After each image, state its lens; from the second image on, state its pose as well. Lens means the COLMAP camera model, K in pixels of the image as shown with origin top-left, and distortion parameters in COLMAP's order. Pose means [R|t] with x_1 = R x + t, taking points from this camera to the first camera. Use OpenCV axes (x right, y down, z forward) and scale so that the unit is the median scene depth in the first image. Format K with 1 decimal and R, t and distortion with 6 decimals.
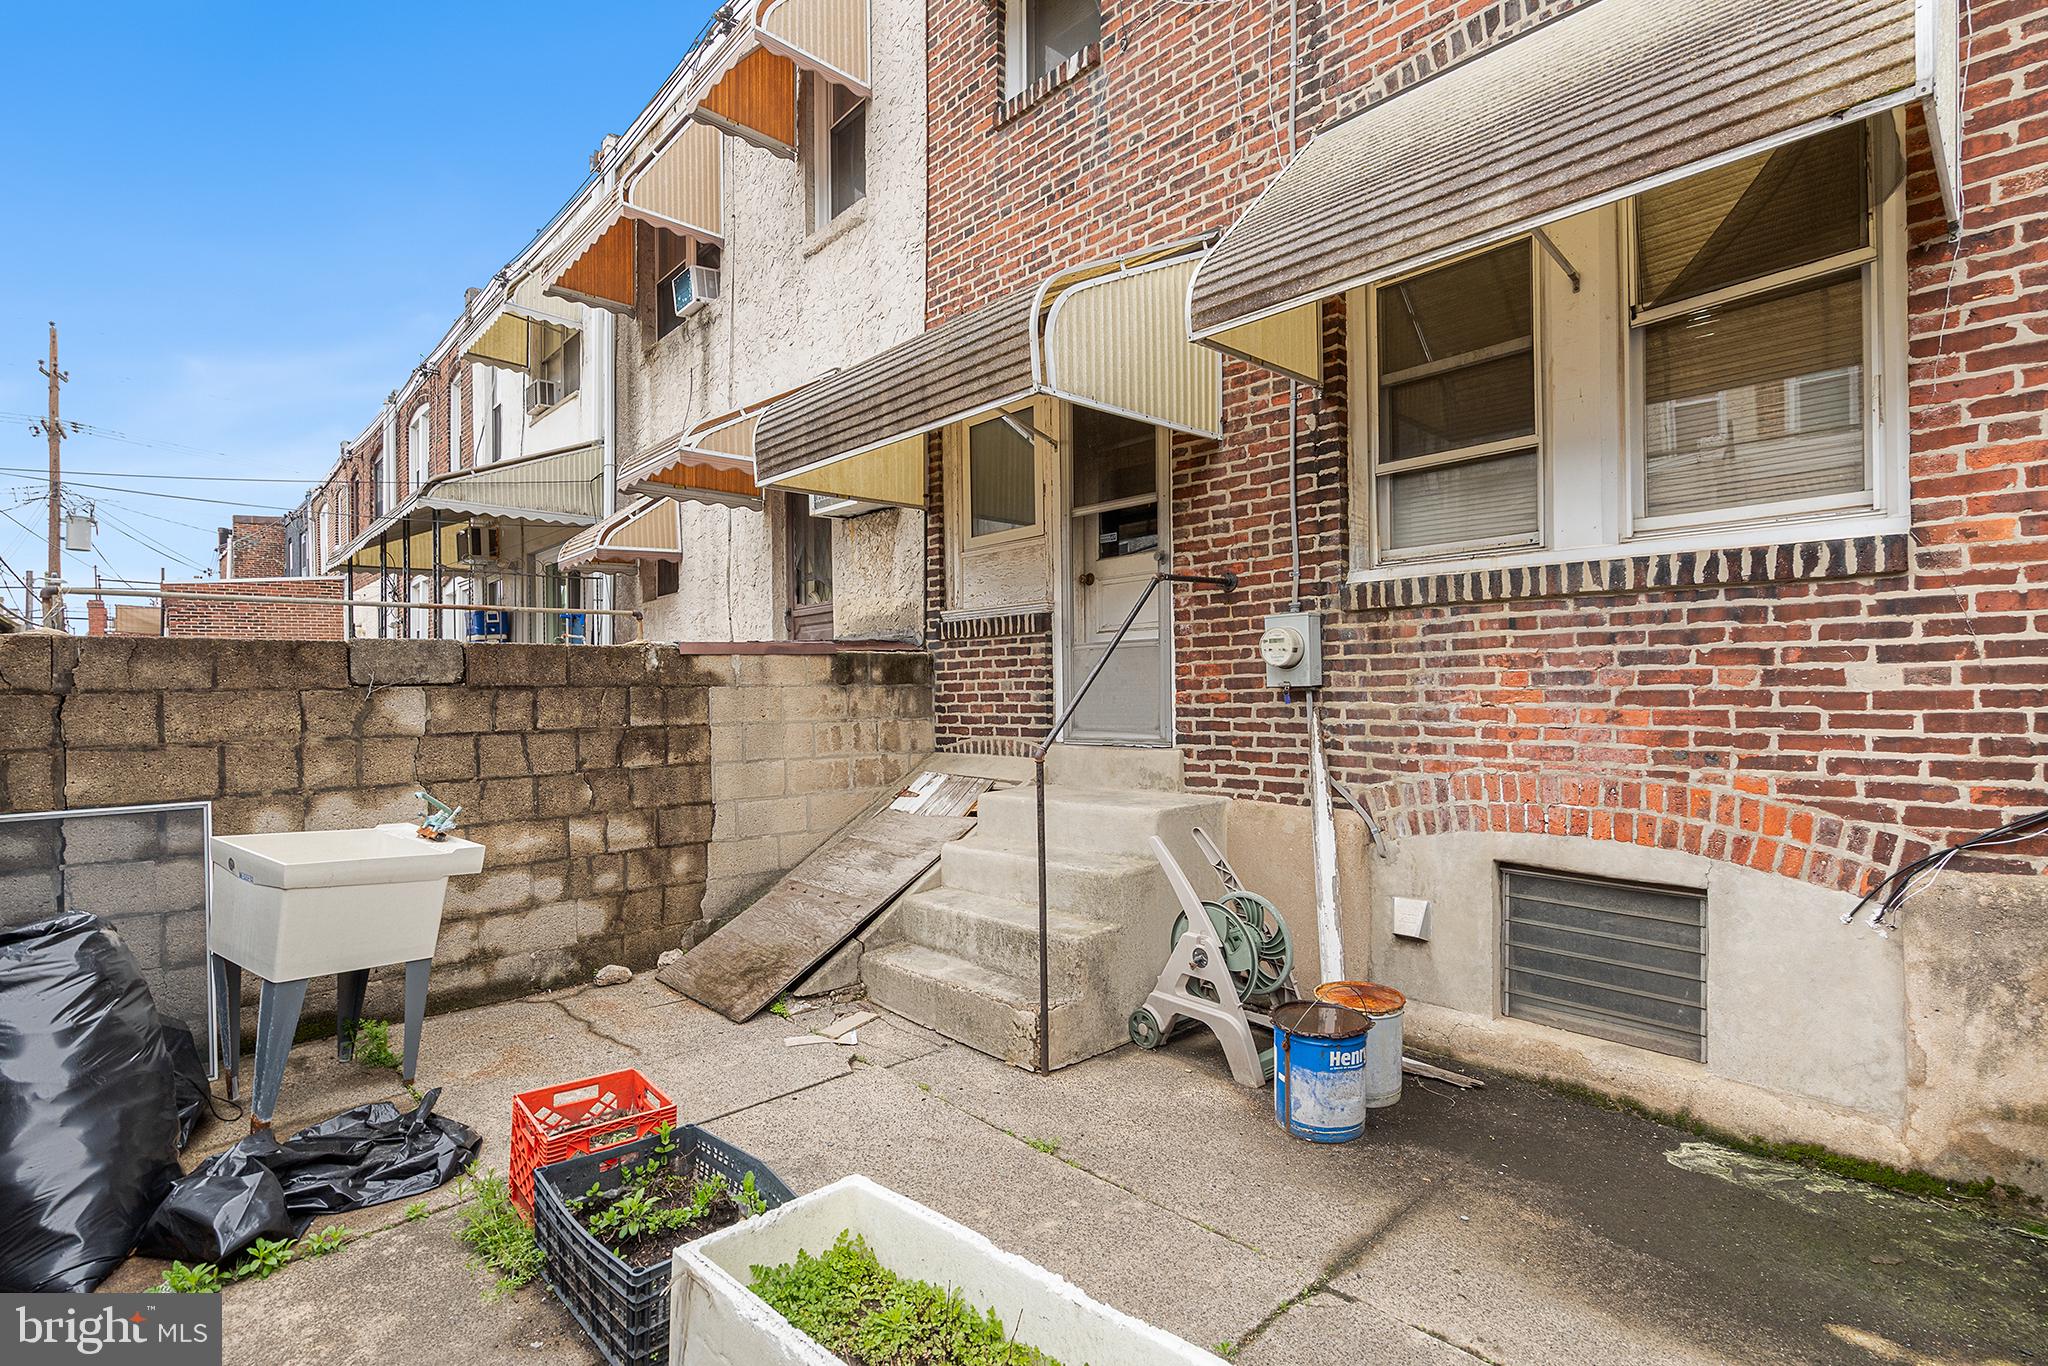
lens RADIAL K [[968.9, 0, 1020.4], [0, 968.9, 691.7], [0, 0, 1]] dist [-0.000389, 0.000667]
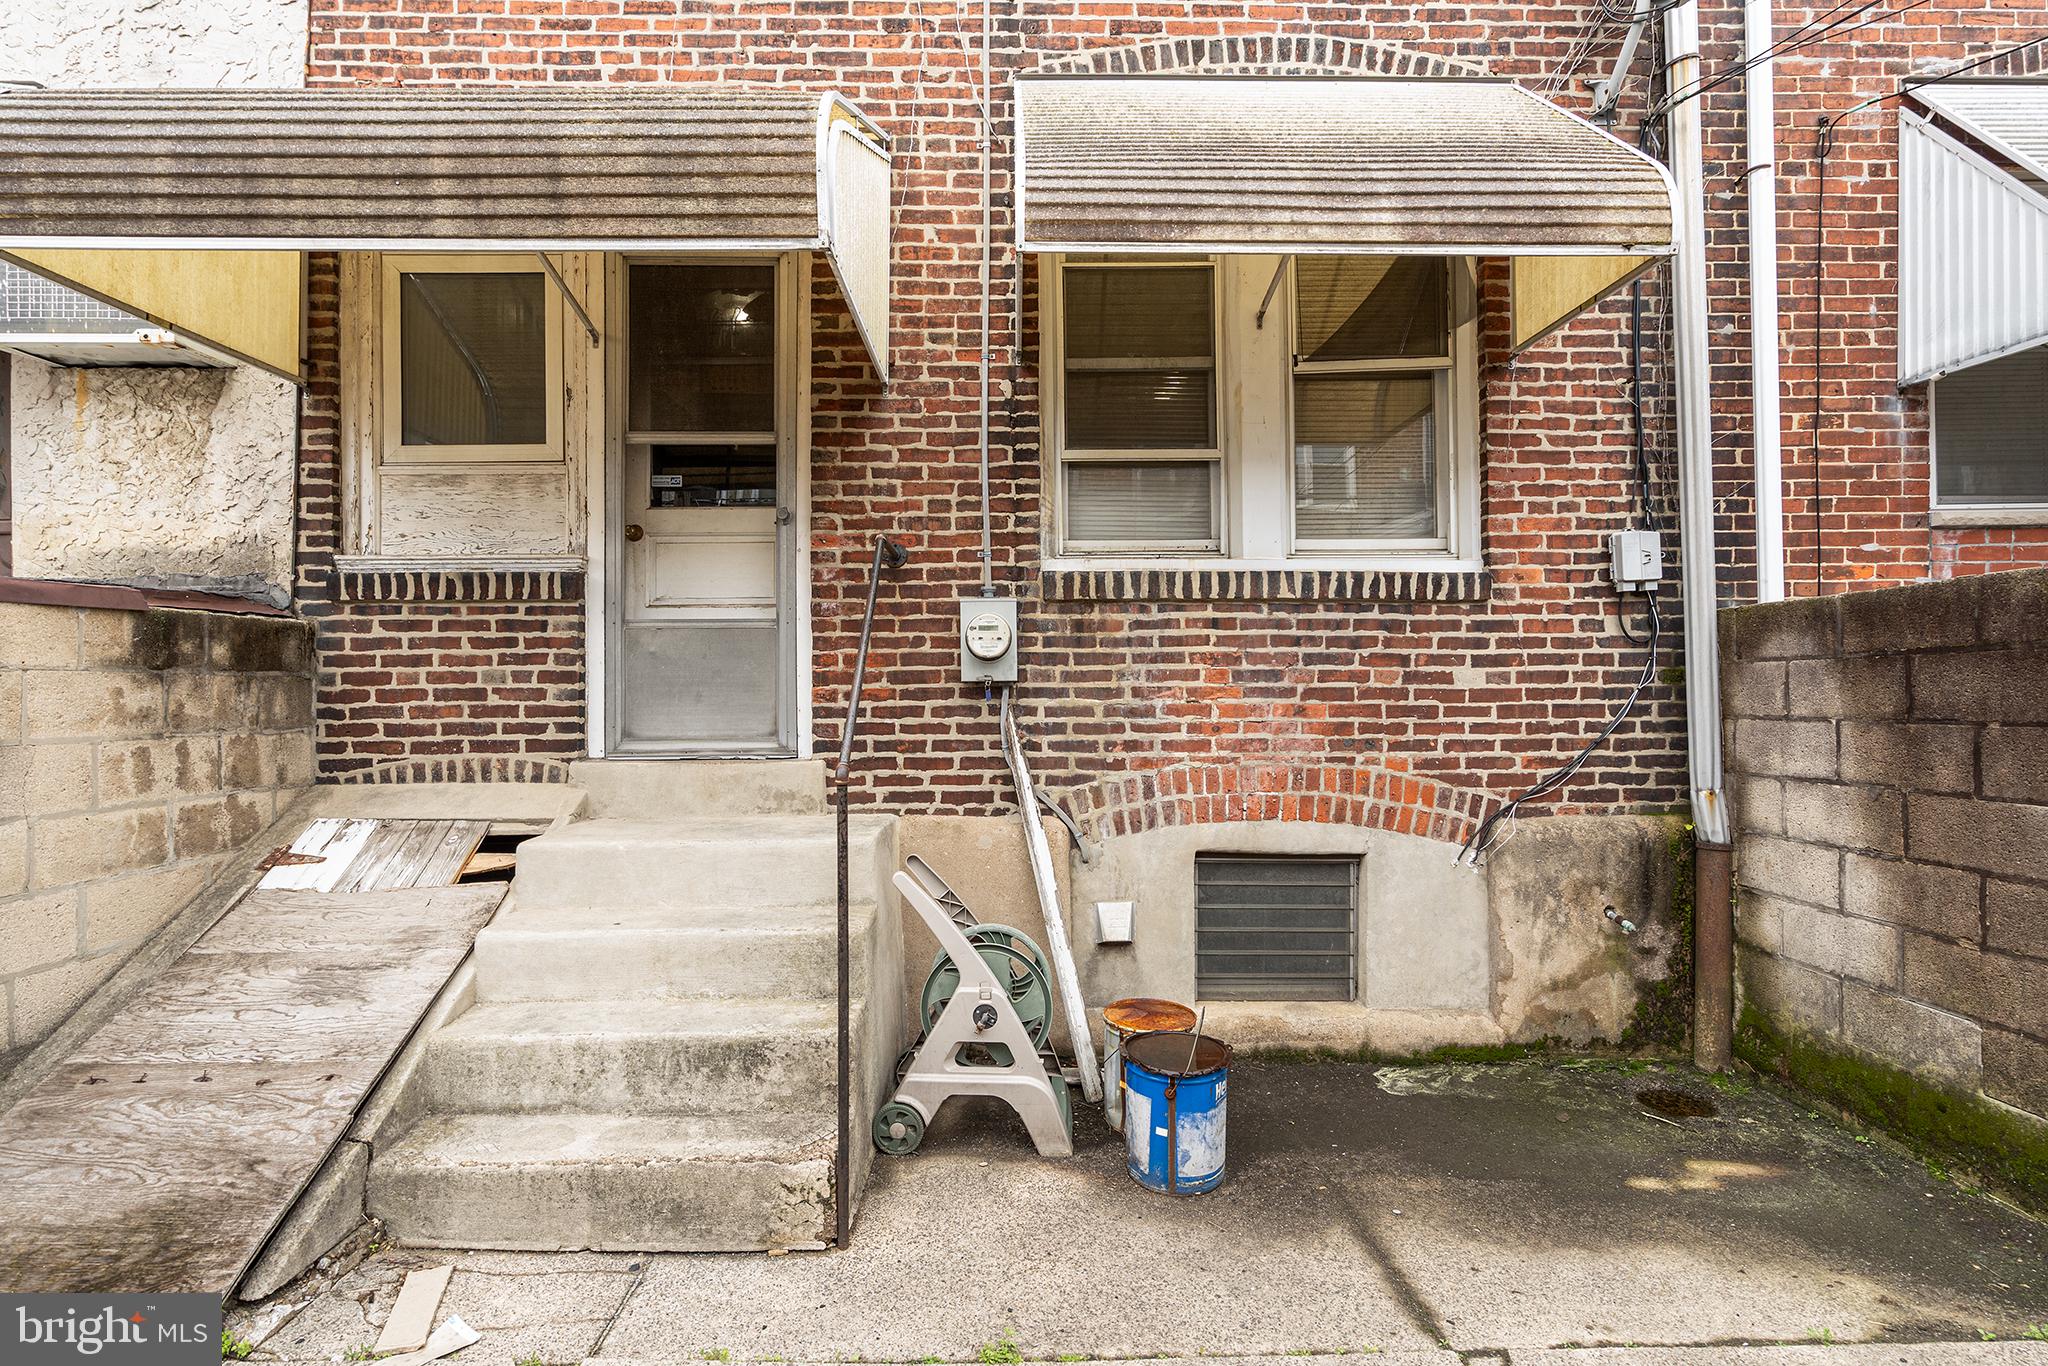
lens RADIAL K [[953.5, 0, 1016.4], [0, 953.5, 674.8], [0, 0, 1]] dist [-0.003054, 0.001289]
pose [[0.669750, 0.019685, 0.742325, -0.397083], [-0.003158, 0.999715, -0.023662, 0.010373], [-0.742580, 0.013503, 0.669622, 0.458276]]
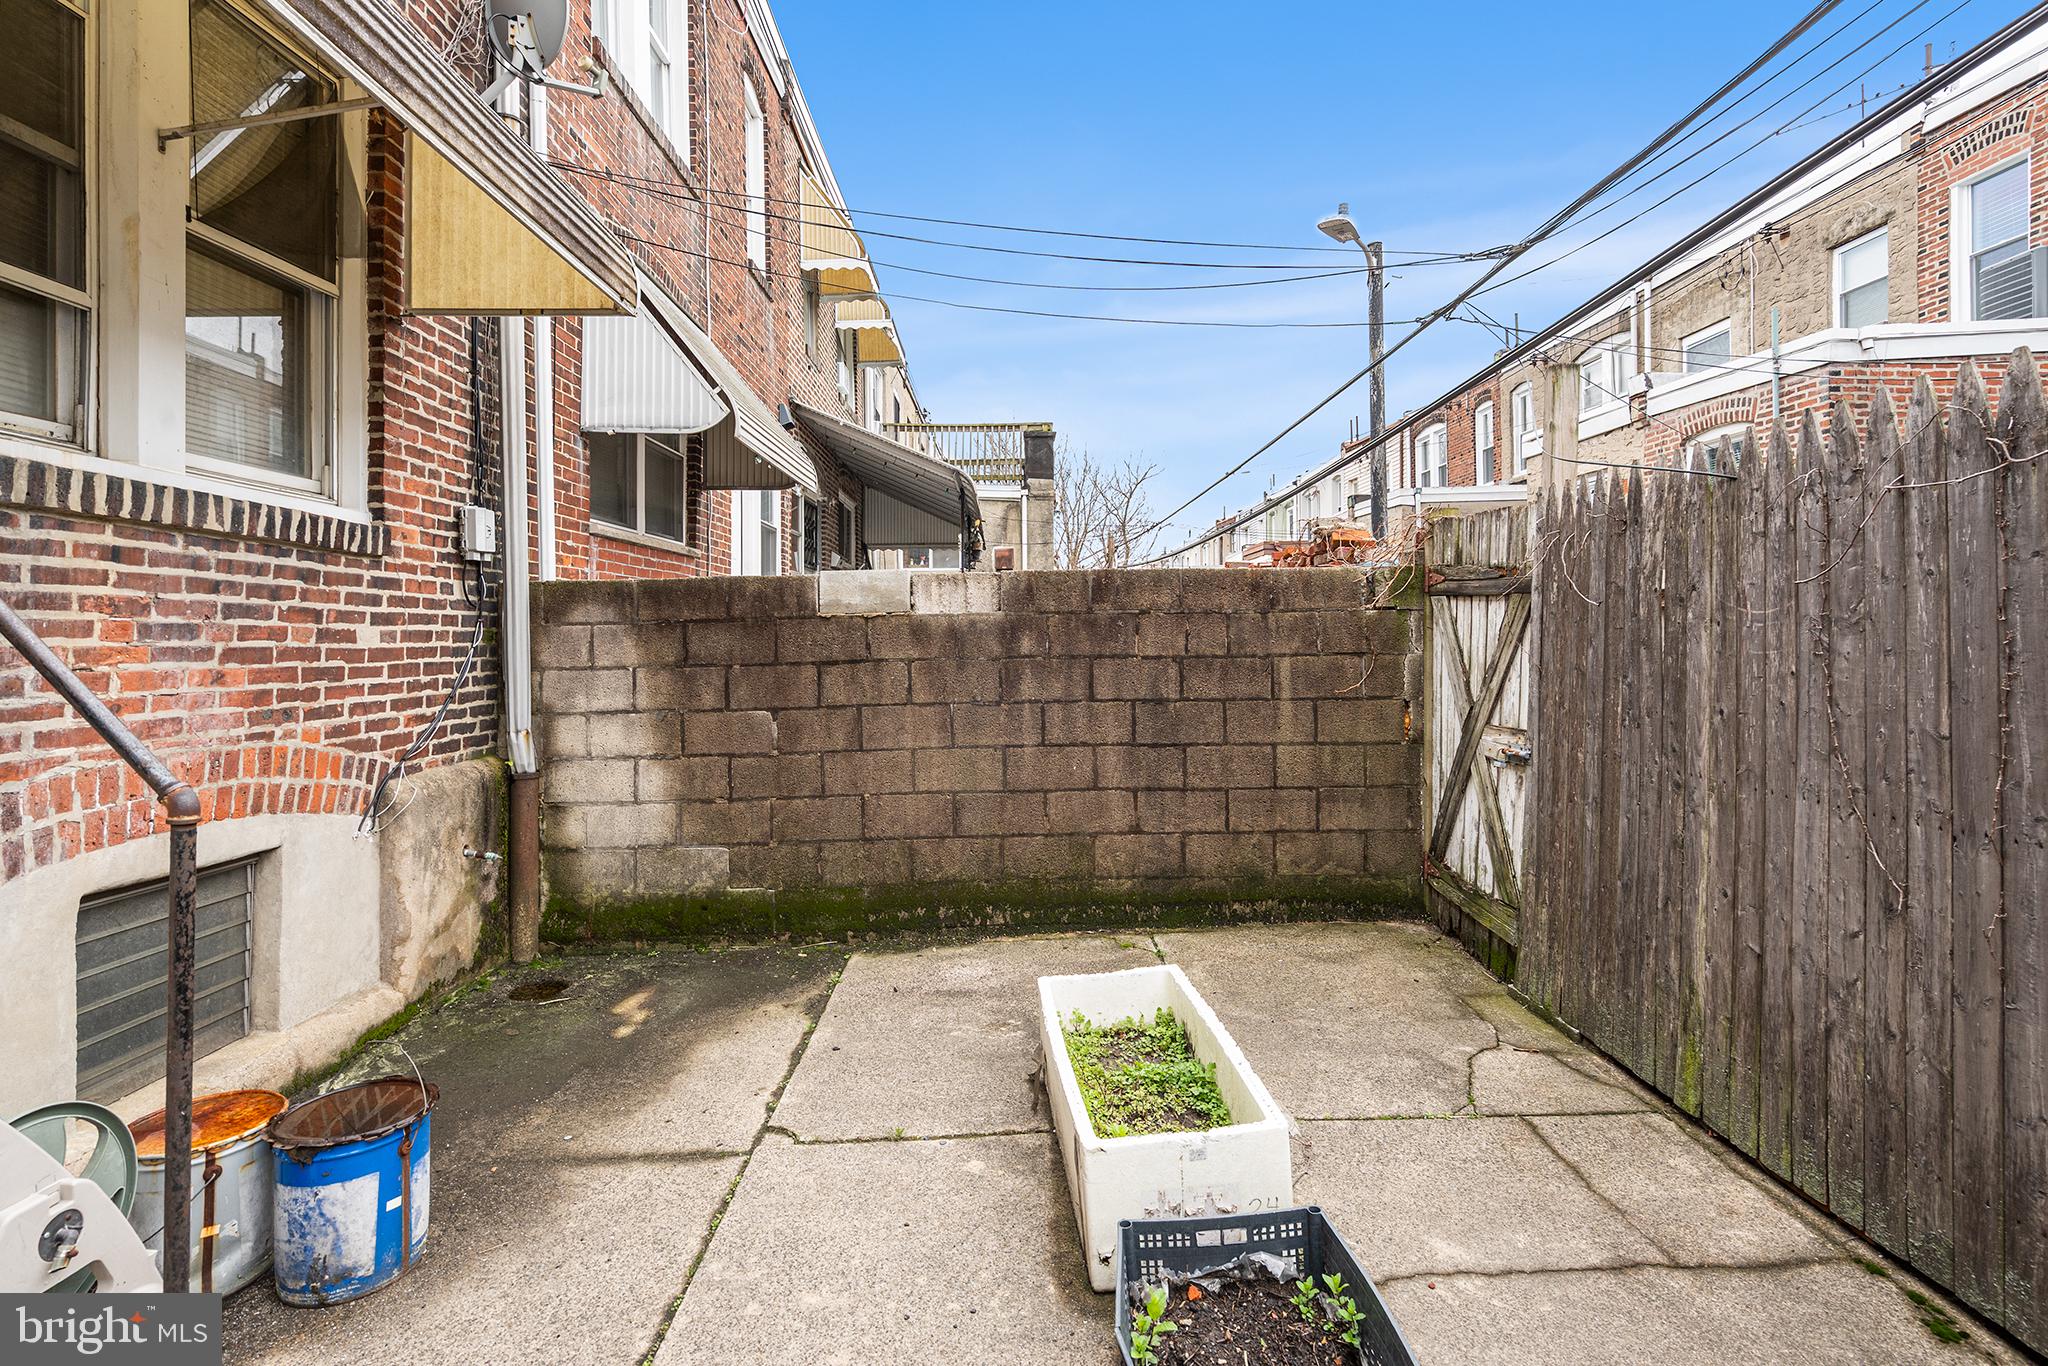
lens RADIAL K [[945.3, 0, 1056.1], [0, 945.3, 620.9], [0, 0, 1]] dist [-0.000277, -0.000918]
pose [[-0.758129, 0.031257, 0.651355, -0.467092], [0.018346, 0.999478, -0.026610, 0.010529], [-0.651846, -0.008224, -0.758307, 1.055341]]
